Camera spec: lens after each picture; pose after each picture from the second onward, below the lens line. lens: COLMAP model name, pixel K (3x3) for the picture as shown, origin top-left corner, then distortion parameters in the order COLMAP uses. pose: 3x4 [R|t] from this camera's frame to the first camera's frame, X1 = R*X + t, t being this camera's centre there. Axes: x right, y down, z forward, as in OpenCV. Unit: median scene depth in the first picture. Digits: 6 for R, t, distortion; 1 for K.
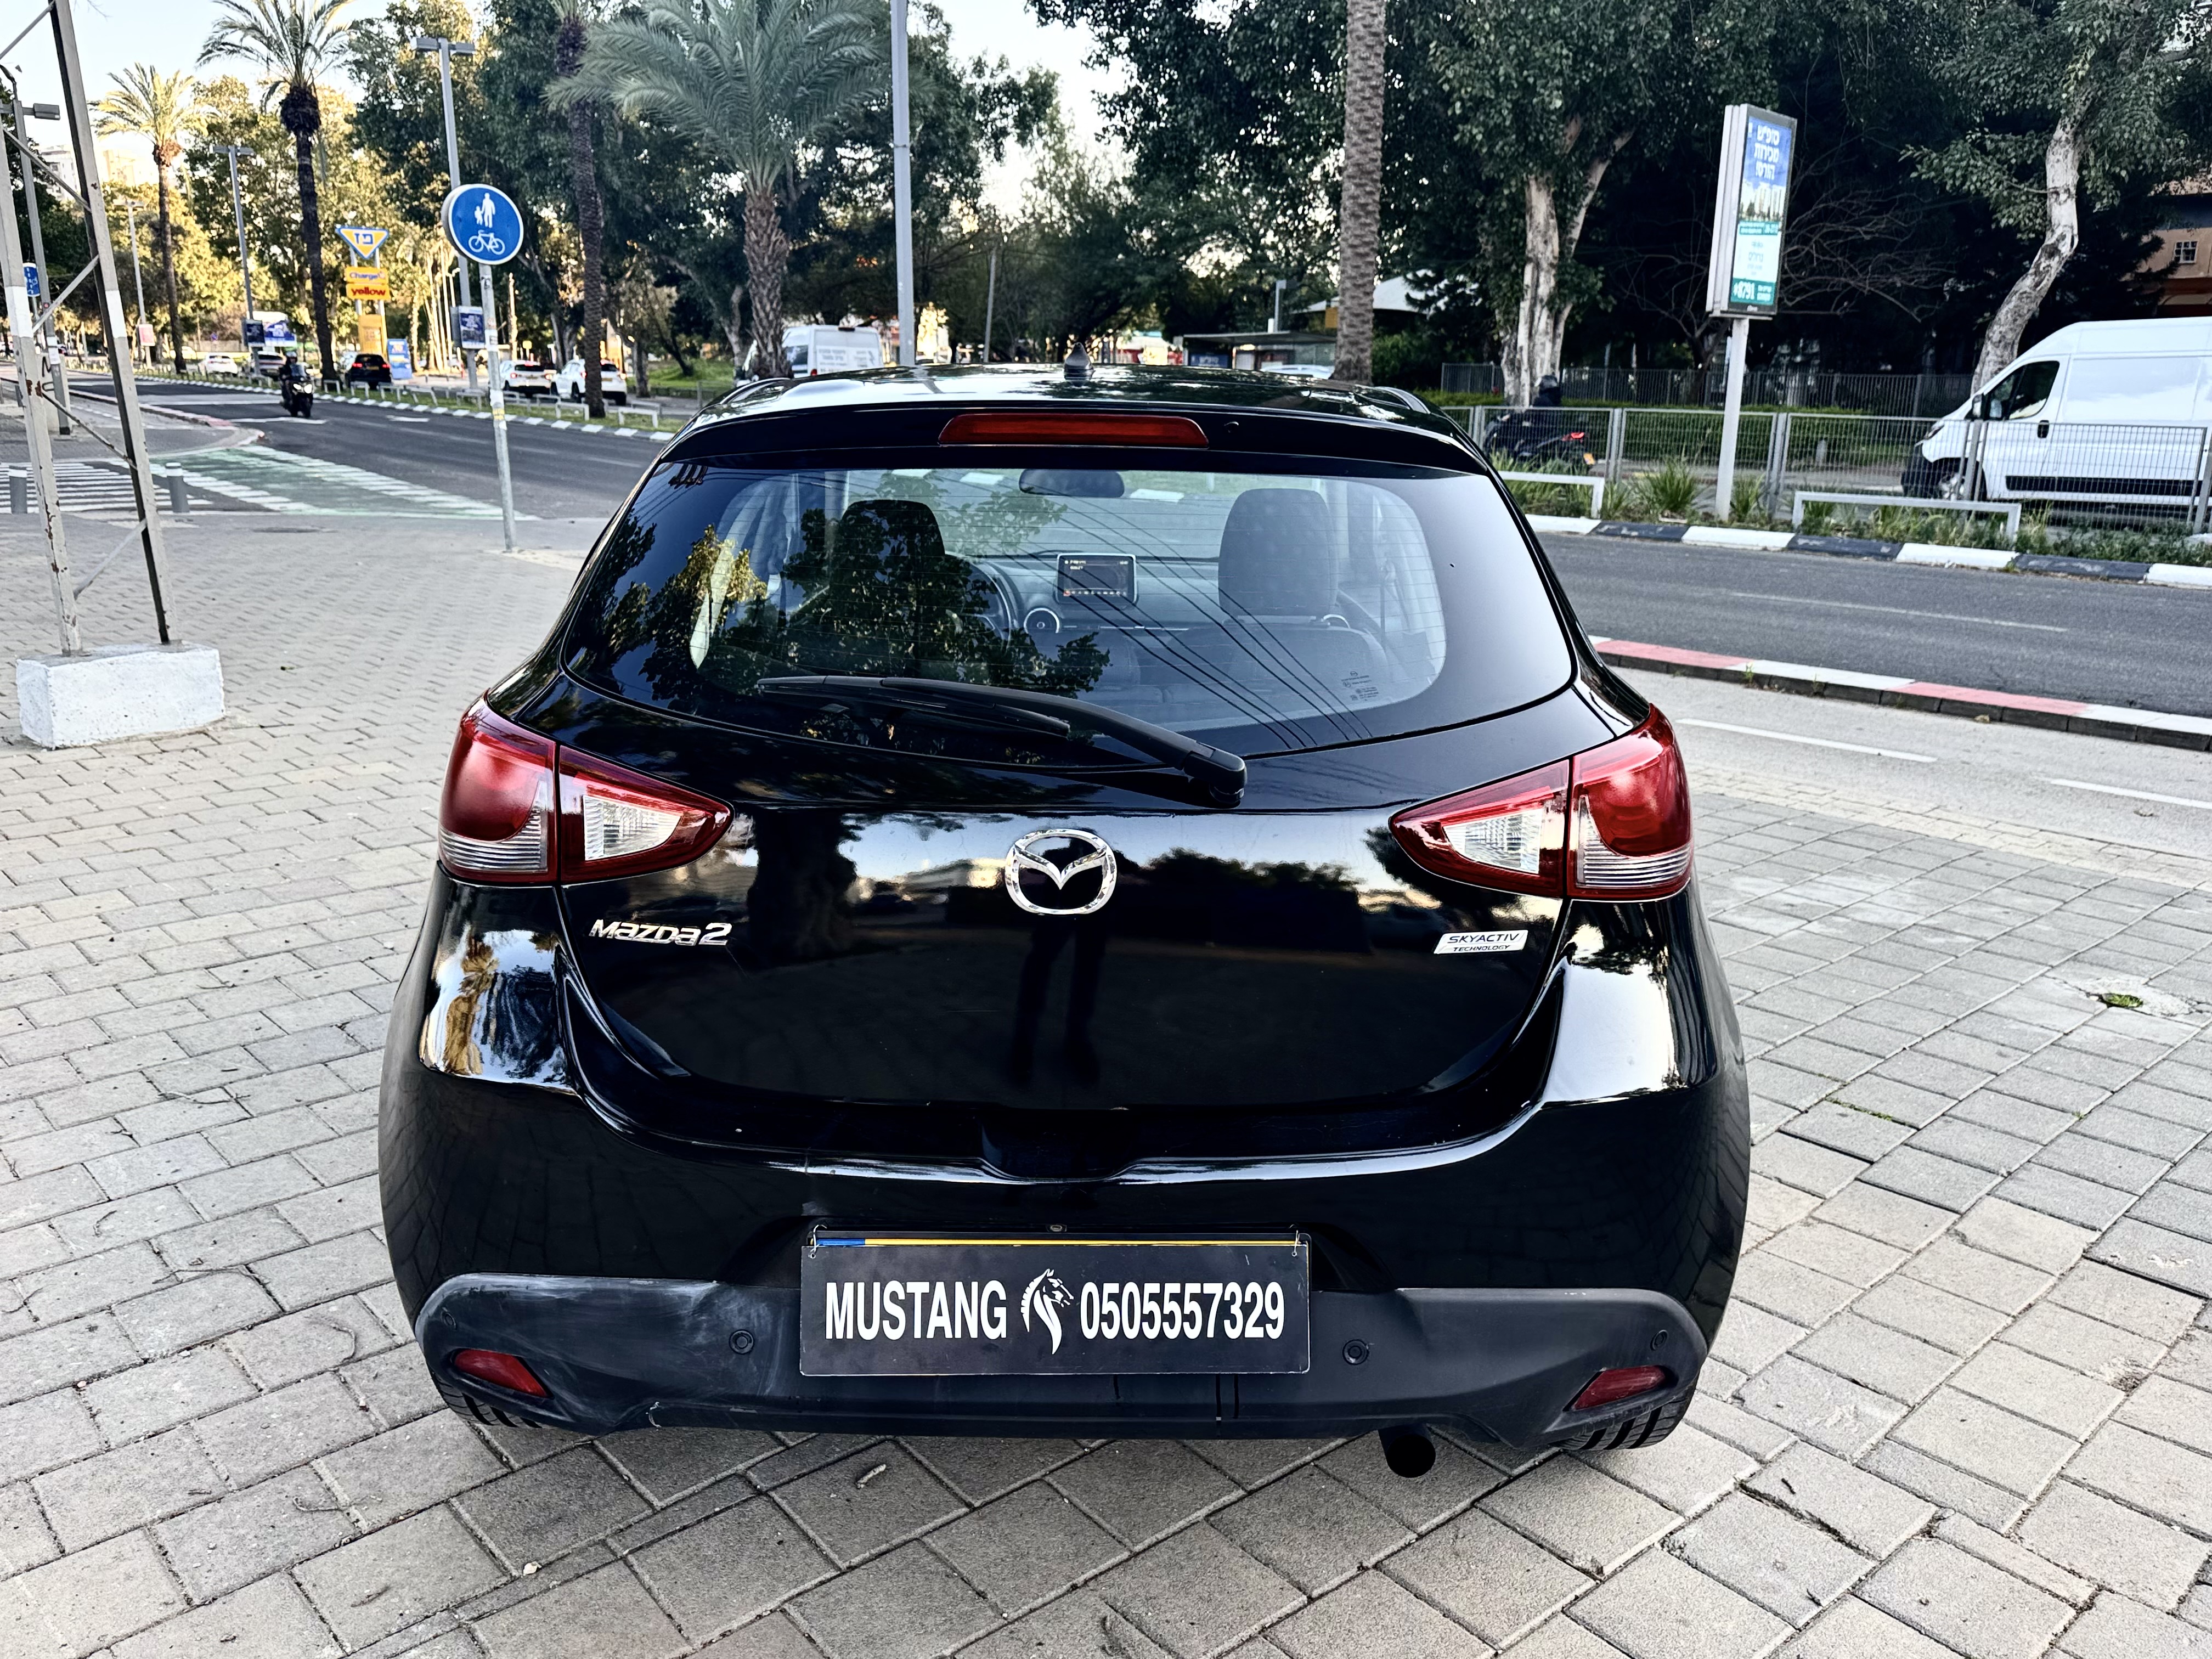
lens RADIAL K [[1710.8, 0, 1121.1], [0, 1710.8, 821.7], [0, 0, 1]] dist [-0.002831, 0.003162]
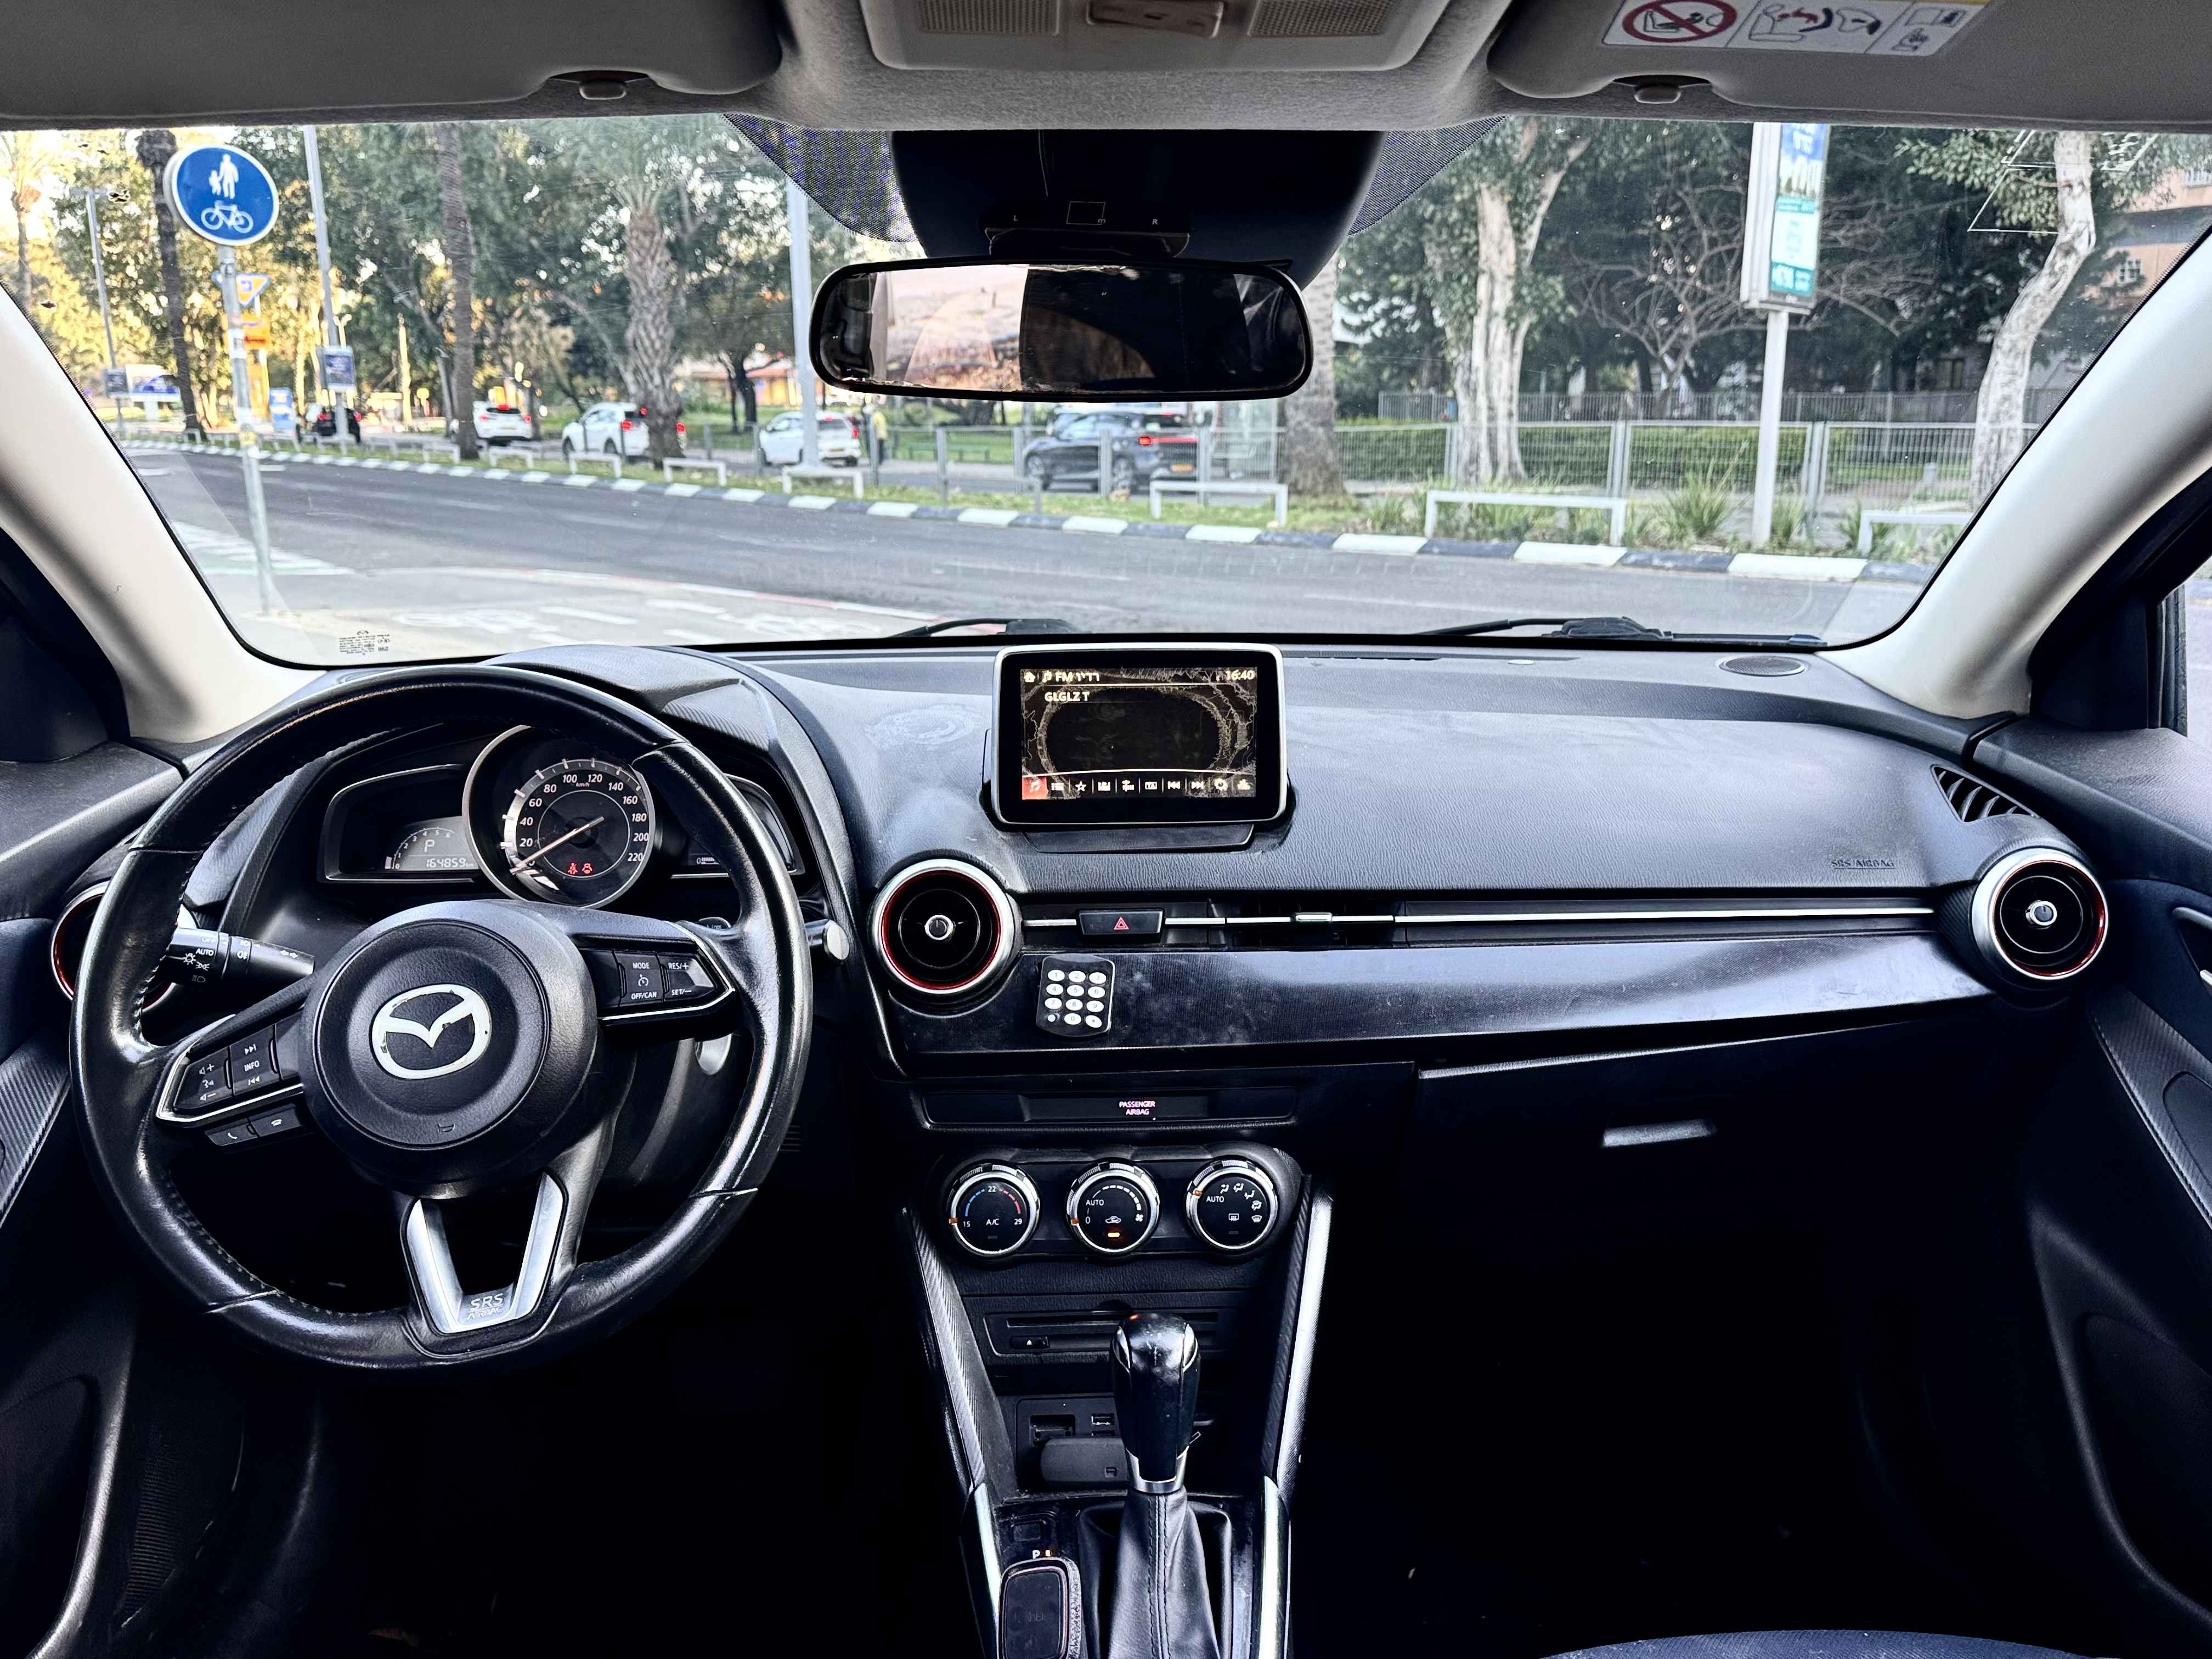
lens RADIAL K [[1650.8, 0, 1159.7], [0, 1650.8, 853.2], [0, 0, 1]] dist [-0.029833, -0.003512]
pose [[0.997314, -0.030158, 0.066746, -0.004350], [0.030126, 0.999545, 0.001485, -0.020316], [-0.066761, 0.000529, 0.997769, 0.121563]]
